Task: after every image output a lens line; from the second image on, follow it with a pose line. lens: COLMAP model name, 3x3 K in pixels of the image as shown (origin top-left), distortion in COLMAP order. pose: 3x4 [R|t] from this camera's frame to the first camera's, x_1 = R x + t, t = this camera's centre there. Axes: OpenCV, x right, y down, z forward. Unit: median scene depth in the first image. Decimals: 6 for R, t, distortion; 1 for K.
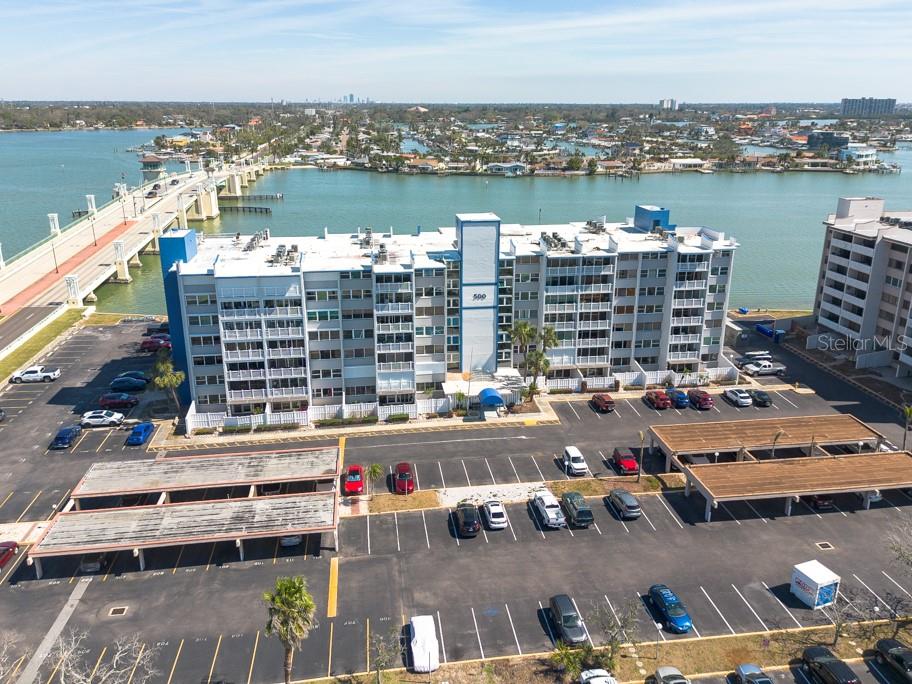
lens RADIAL K [[694.3, 0, 461.7], [0, 694.3, 315.9], [0, 0, 1]] dist [0.081769, -0.100403]
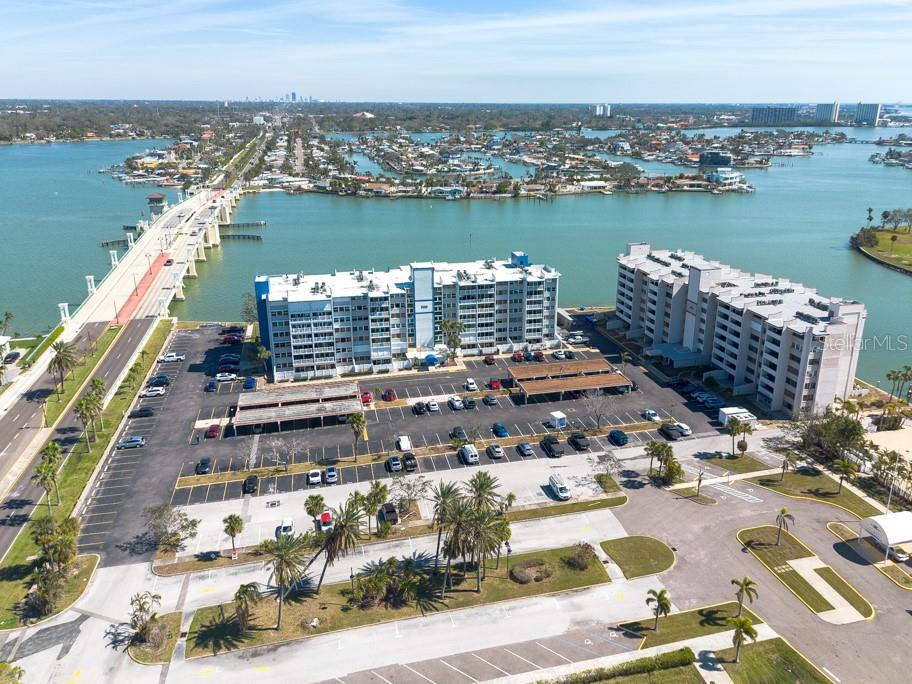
lens RADIAL K [[680.1, 0, 490.5], [0, 680.1, 326.2], [0, 0, 1]] dist [0.089433, -0.121642]
pose [[0.993259, -0.032161, 0.111367, -0.002924], [0.029851, 0.999304, 0.022353, -0.011219], [-0.112009, -0.018878, 0.993528, -0.868131]]
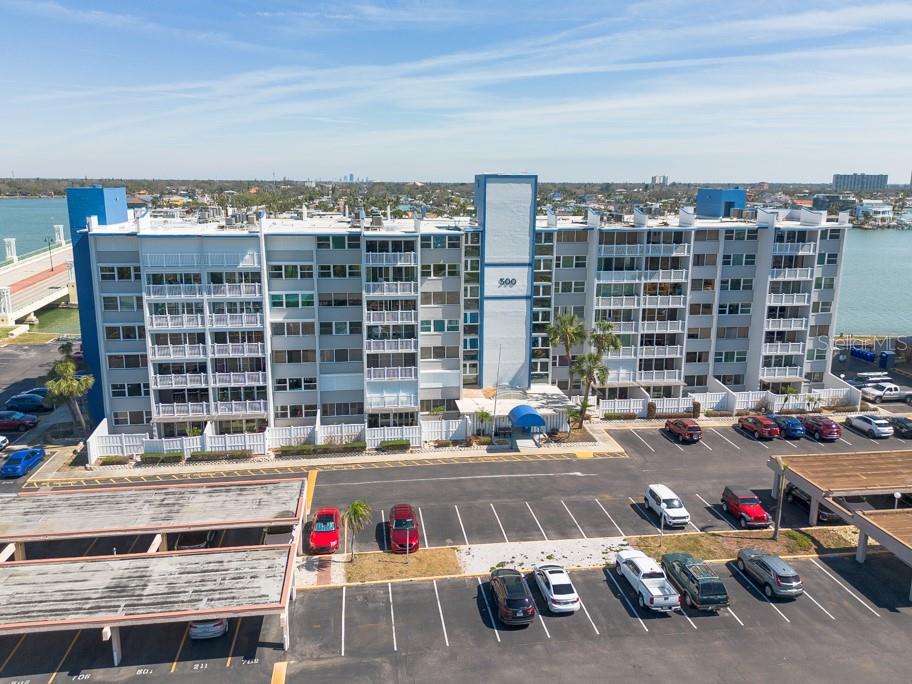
lens RADIAL K [[690.9, 0, 446.0], [0, 690.9, 317.7], [0, 0, 1]] dist [0.060844, -0.056976]
pose [[0.999870, 0.006526, -0.014768, -0.028283], [-0.008002, 0.994734, -0.102177, 0.084258], [0.014023, 0.102282, 0.994657, 0.277526]]
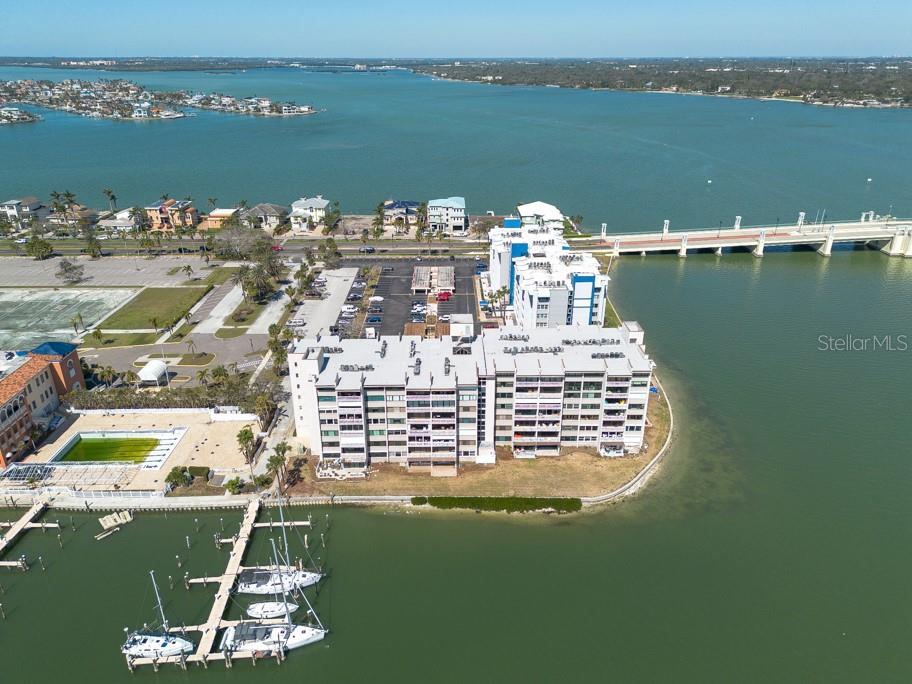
lens RADIAL K [[647.9, 0, 458.3], [0, 647.9, 343.6], [0, 0, 1]] dist [0.069566, -0.072014]
pose [[-0.127578, 0.398787, -0.908126, 2.213134], [-0.290254, 0.860512, 0.418655, -0.708512], [0.948407, 0.316998, 0.005967, 0.887658]]
